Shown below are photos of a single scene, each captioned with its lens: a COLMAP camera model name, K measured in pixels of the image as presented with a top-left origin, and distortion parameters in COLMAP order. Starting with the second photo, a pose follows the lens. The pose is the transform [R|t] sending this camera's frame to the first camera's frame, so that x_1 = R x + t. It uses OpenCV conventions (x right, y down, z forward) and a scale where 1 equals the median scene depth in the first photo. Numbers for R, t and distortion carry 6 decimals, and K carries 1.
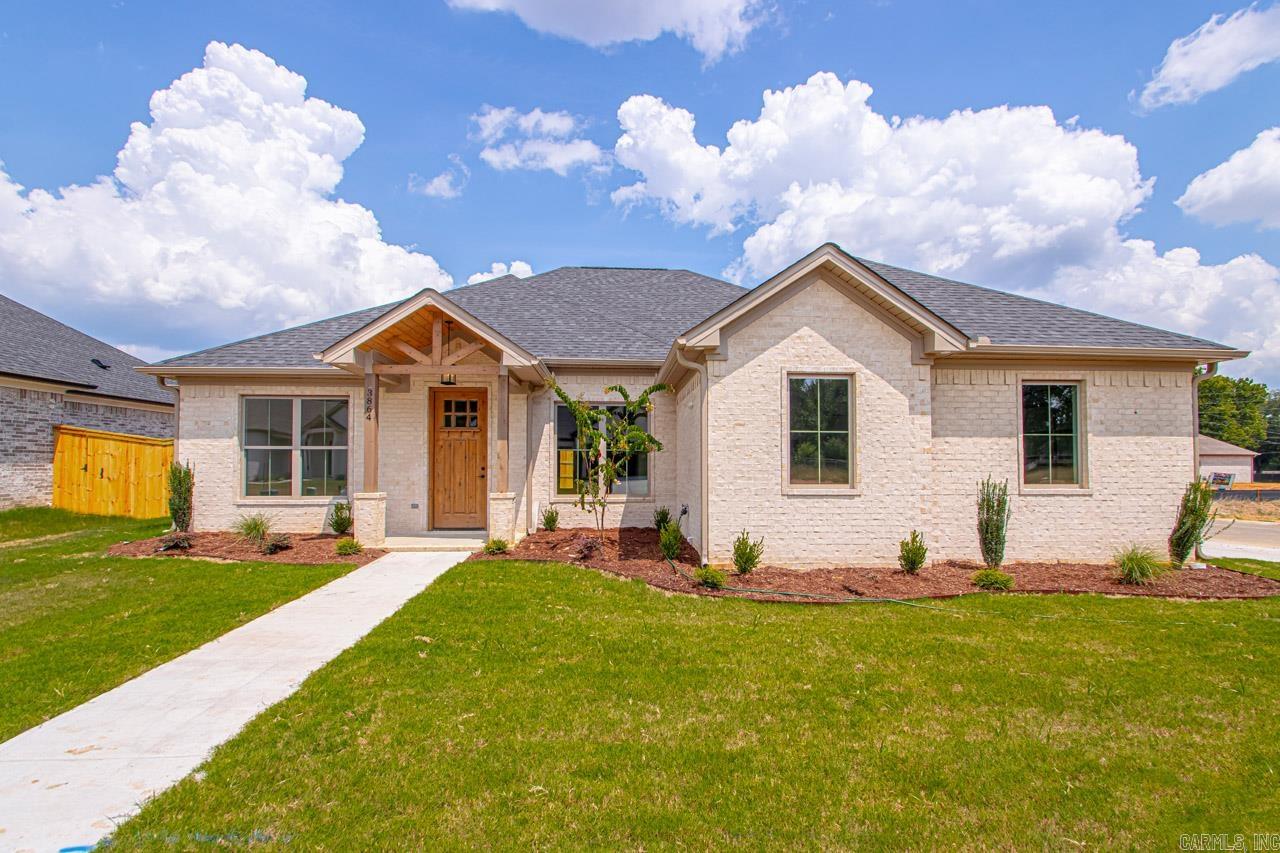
lens RADIAL K [[595.1, 0, 659.2], [0, 595.1, 452.5], [0, 0, 1]] dist [0.013900, -0.015782]
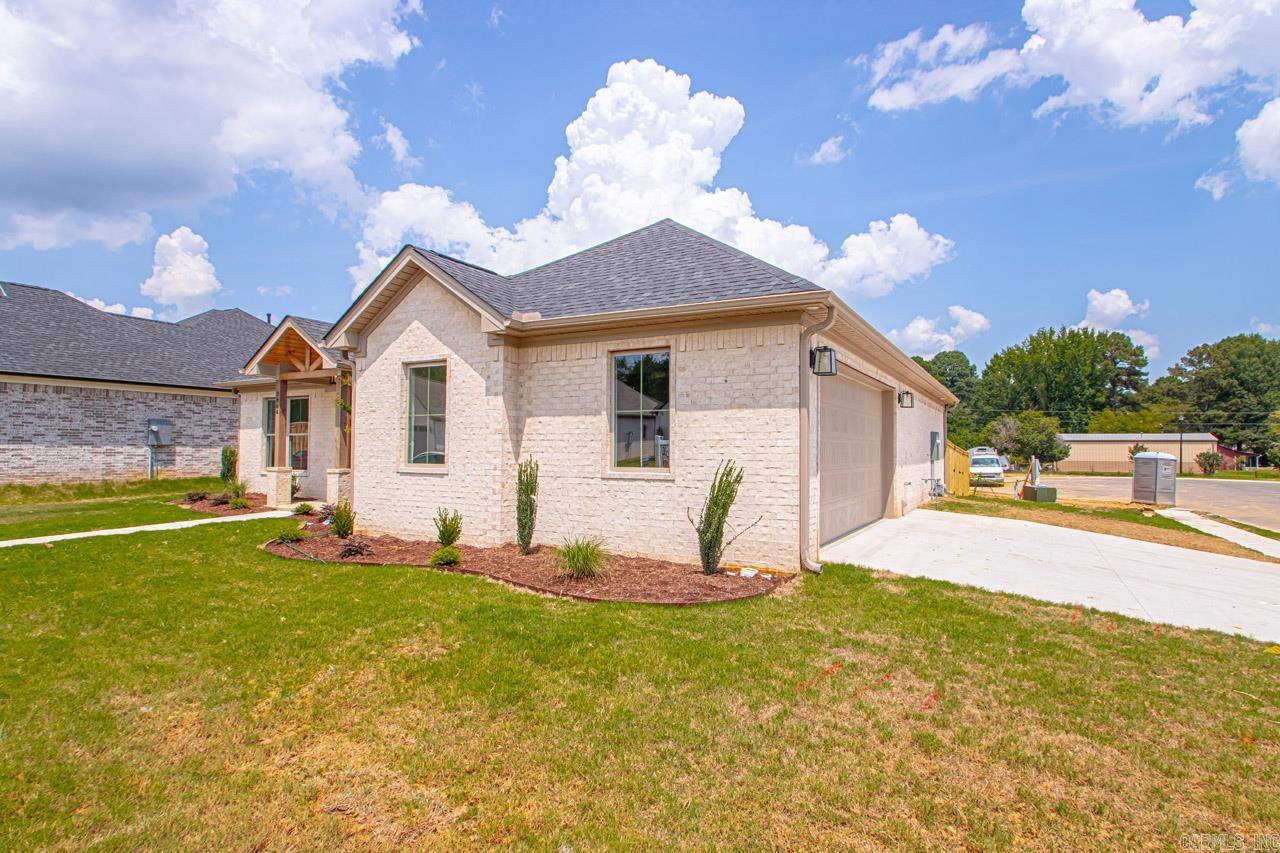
lens RADIAL K [[731.2, 0, 874.8], [0, 731.2, 424.4], [0, 0, 1]] dist [-0.022789, 0.000030]
pose [[0.861632, -0.016394, -0.507269, 1.485071], [0.012121, 0.999858, -0.011726, 0.006884], [0.507389, 0.003955, 0.861708, 0.247506]]
